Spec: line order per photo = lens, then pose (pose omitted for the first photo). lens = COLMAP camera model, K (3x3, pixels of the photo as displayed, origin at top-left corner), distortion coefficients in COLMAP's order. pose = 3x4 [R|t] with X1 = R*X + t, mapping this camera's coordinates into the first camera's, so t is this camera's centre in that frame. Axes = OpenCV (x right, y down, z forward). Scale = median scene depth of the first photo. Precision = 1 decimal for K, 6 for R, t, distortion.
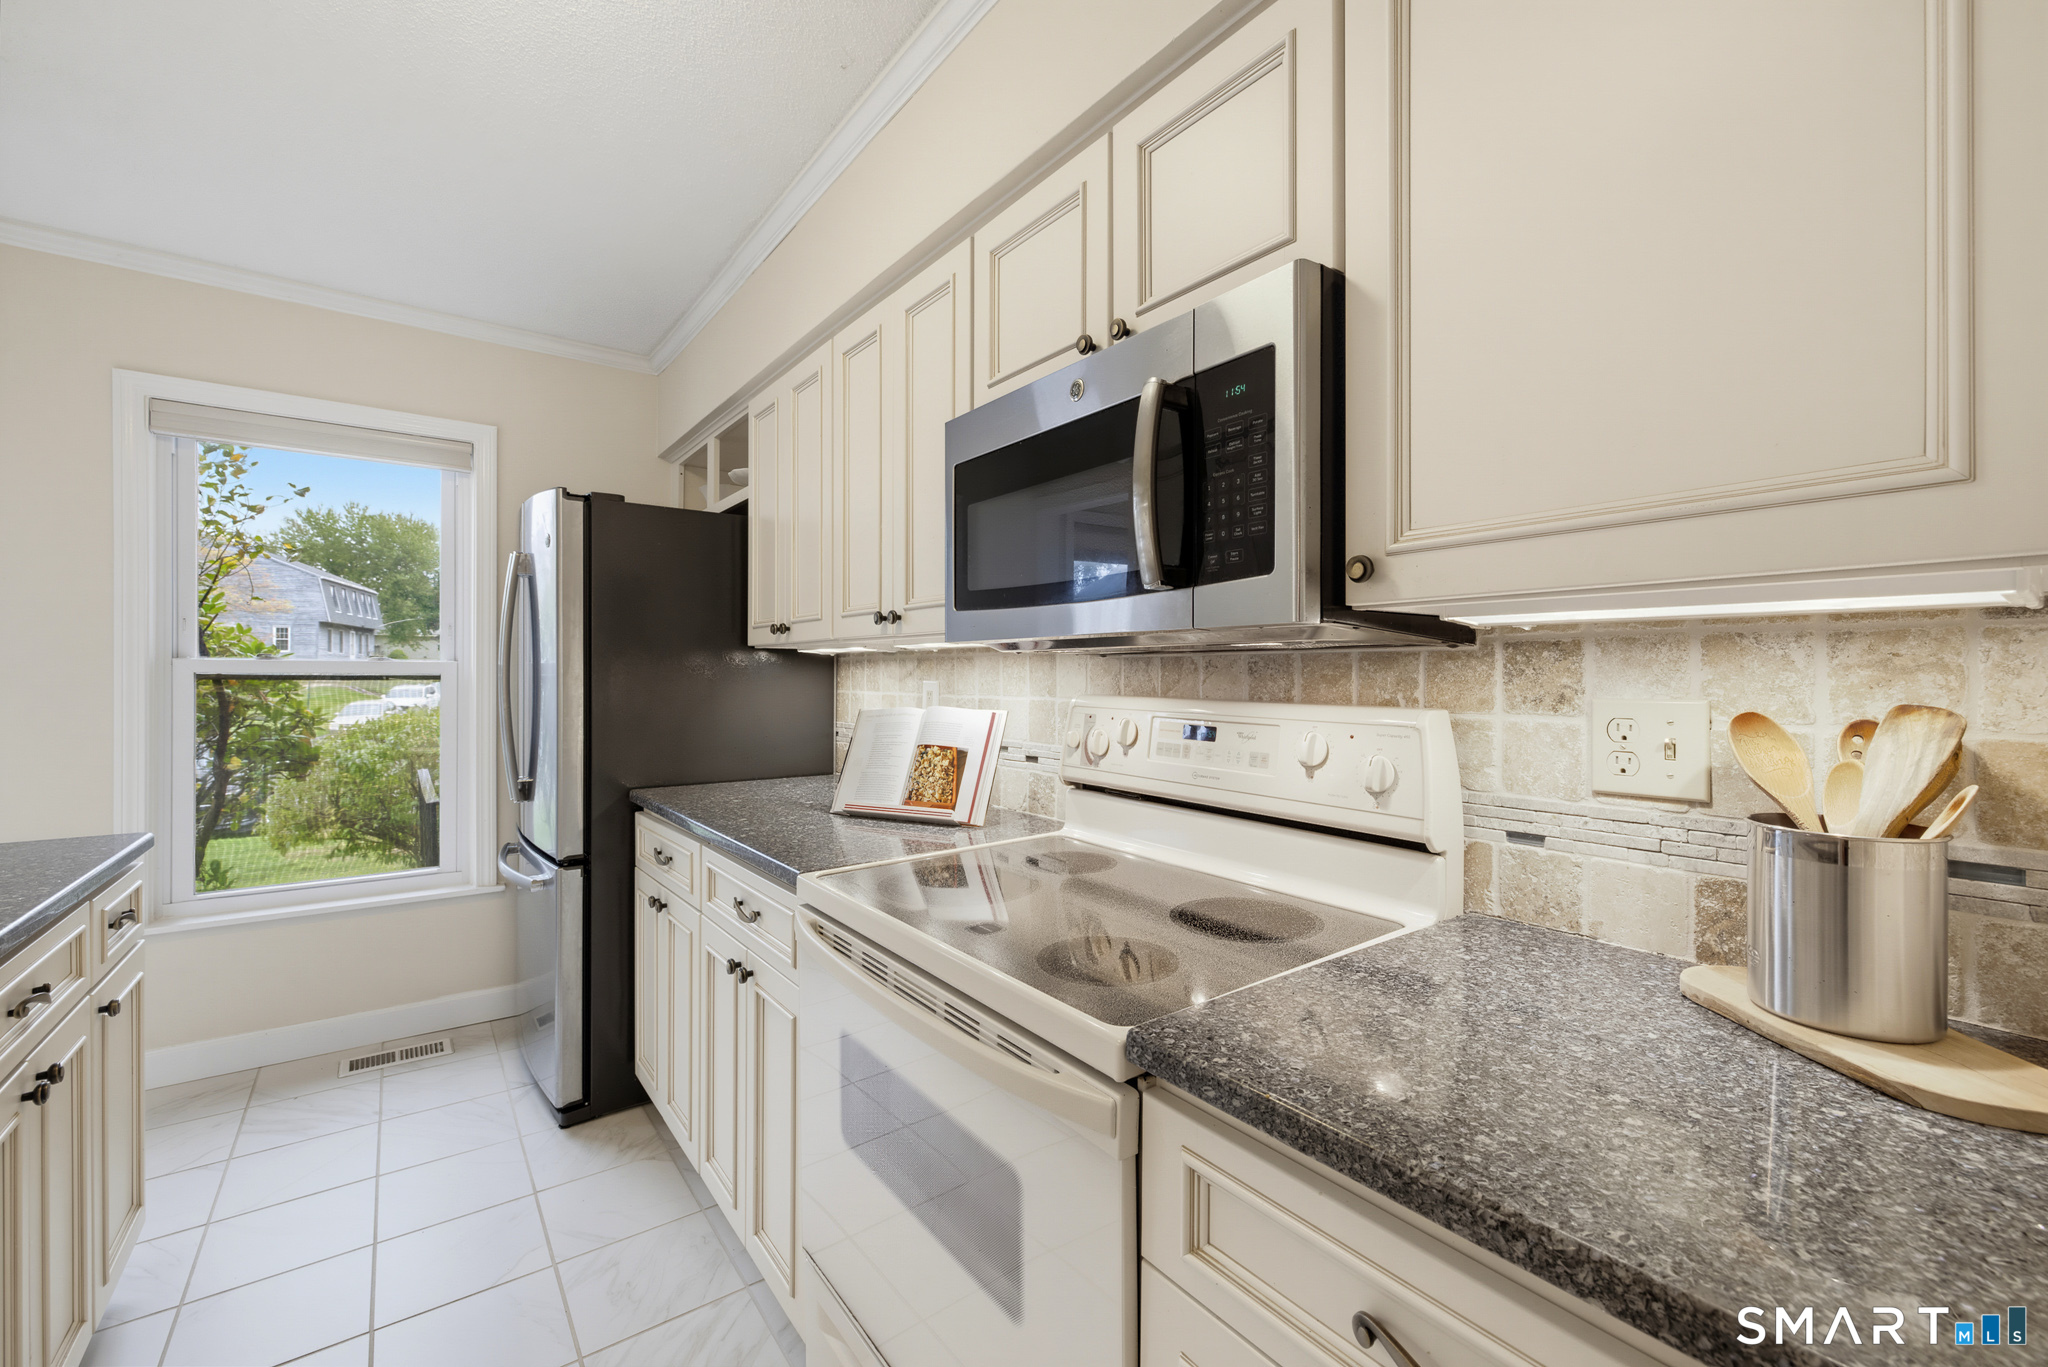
lens RADIAL K [[854.1, 0, 1032.5], [0, 854.1, 672.7], [0, 0, 1]] dist [0.002092, -0.000183]
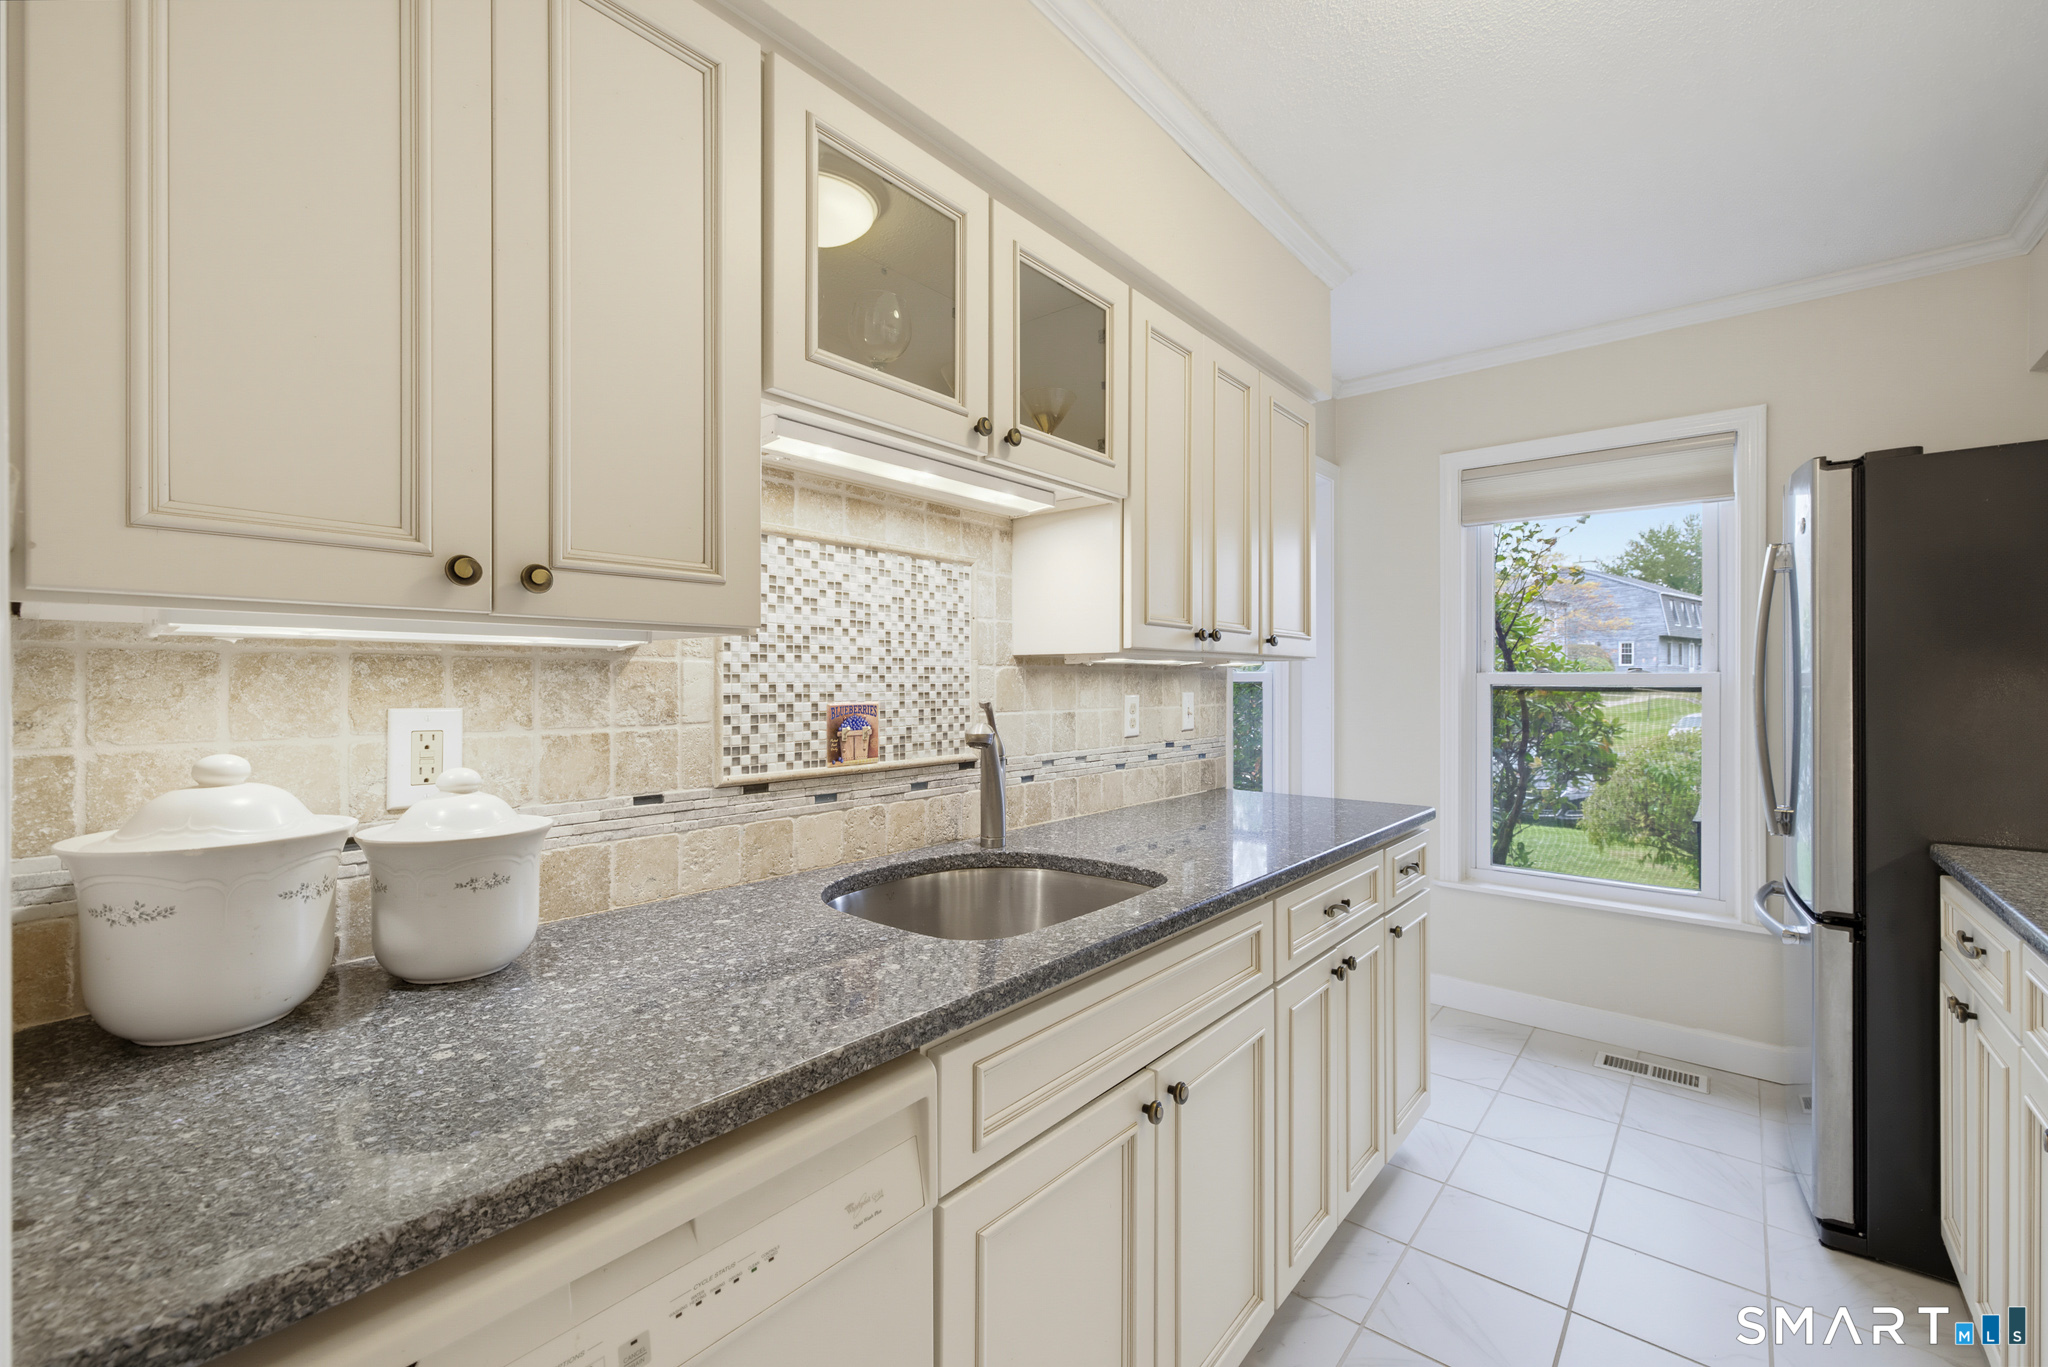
lens RADIAL K [[854.1, 0, 1015.9], [0, 854.1, 684.4], [0, 0, 1]] dist [0.002092, -0.000183]
pose [[0.222710, -0.000789, -0.974884, 0.061460], [0.000614, 1.000000, -0.000669, -0.000213], [0.974885, -0.000449, 0.222711, 0.059073]]
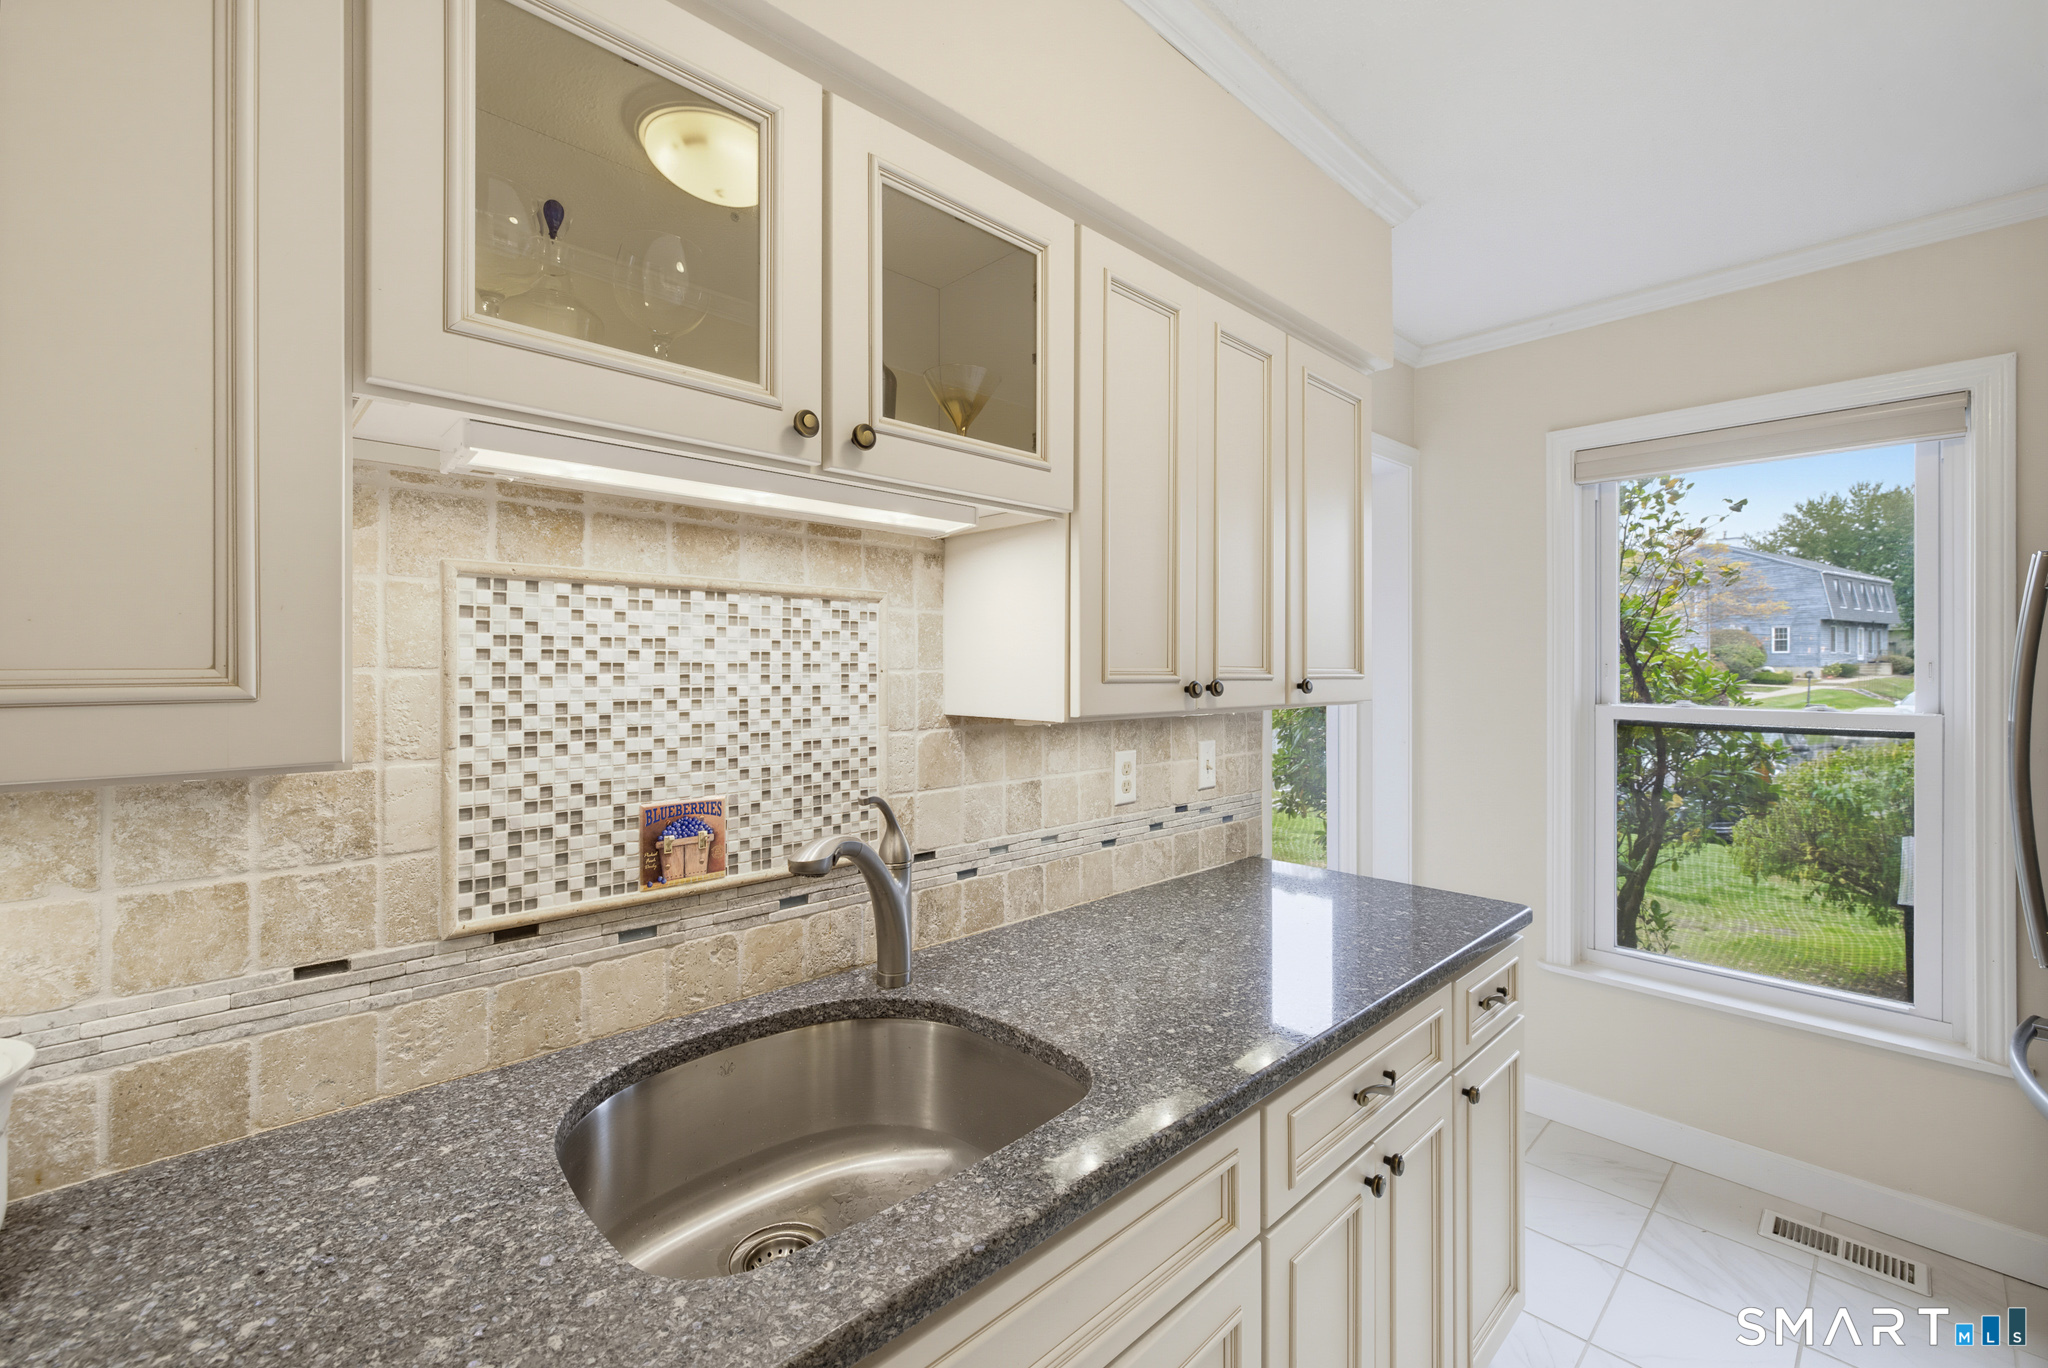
lens RADIAL K [[854.1, 0, 1017.6], [0, 854.1, 668.0], [0, 0, 1]] dist [0.002092, -0.000183]
pose [[0.116971, -0.002148, -0.993133, -0.085022], [0.000614, 0.999998, -0.002091, -0.054236], [0.993135, -0.000365, 0.116972, 0.198699]]
